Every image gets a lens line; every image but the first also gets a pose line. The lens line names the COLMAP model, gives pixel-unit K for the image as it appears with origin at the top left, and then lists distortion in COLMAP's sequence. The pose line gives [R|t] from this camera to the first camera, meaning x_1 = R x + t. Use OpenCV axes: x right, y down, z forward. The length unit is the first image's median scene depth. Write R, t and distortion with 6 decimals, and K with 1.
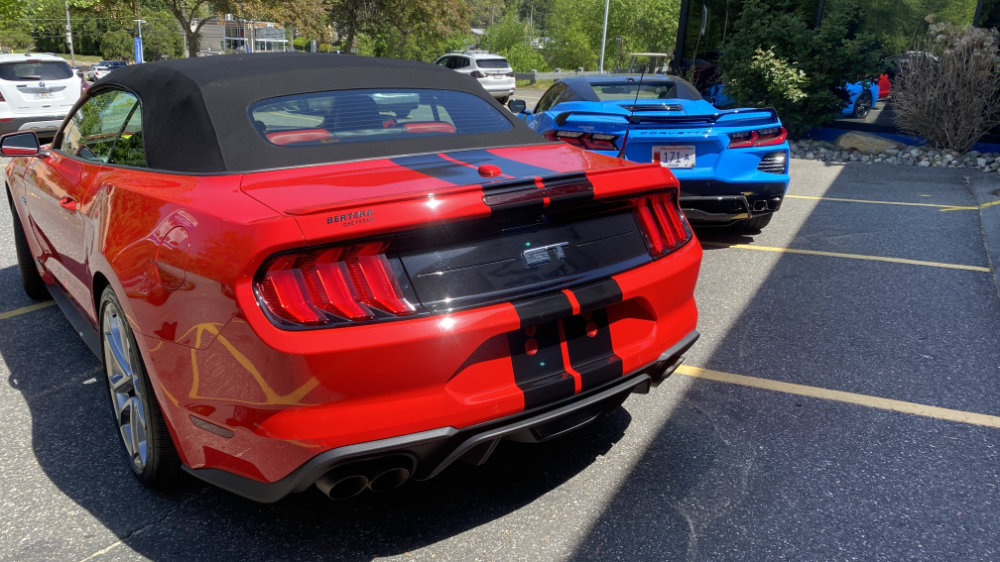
lens RADIAL K [[810.6, 0, 497.8], [0, 810.6, 279.9], [0, 0, 1]] dist [0.042496, -0.006952]
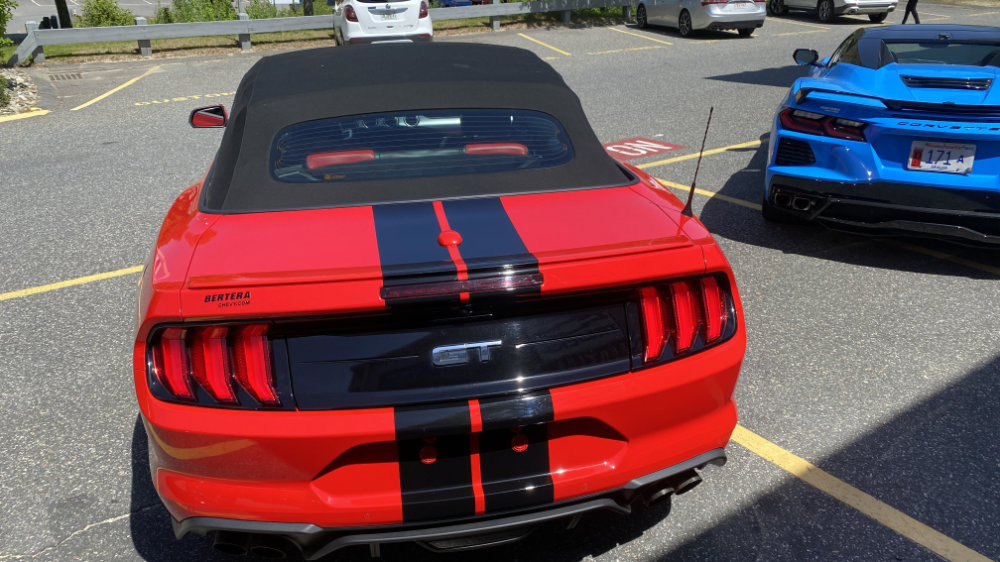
lens RADIAL K [[810.6, 0, 500.9], [0, 810.6, 283.7], [0, 0, 1]] dist [0.042496, -0.006952]
pose [[0.888482, 0.169614, -0.426415, 0.199176], [-0.112856, 0.981411, 0.155226, -0.107914], [0.444817, -0.089792, 0.891109, 0.109033]]
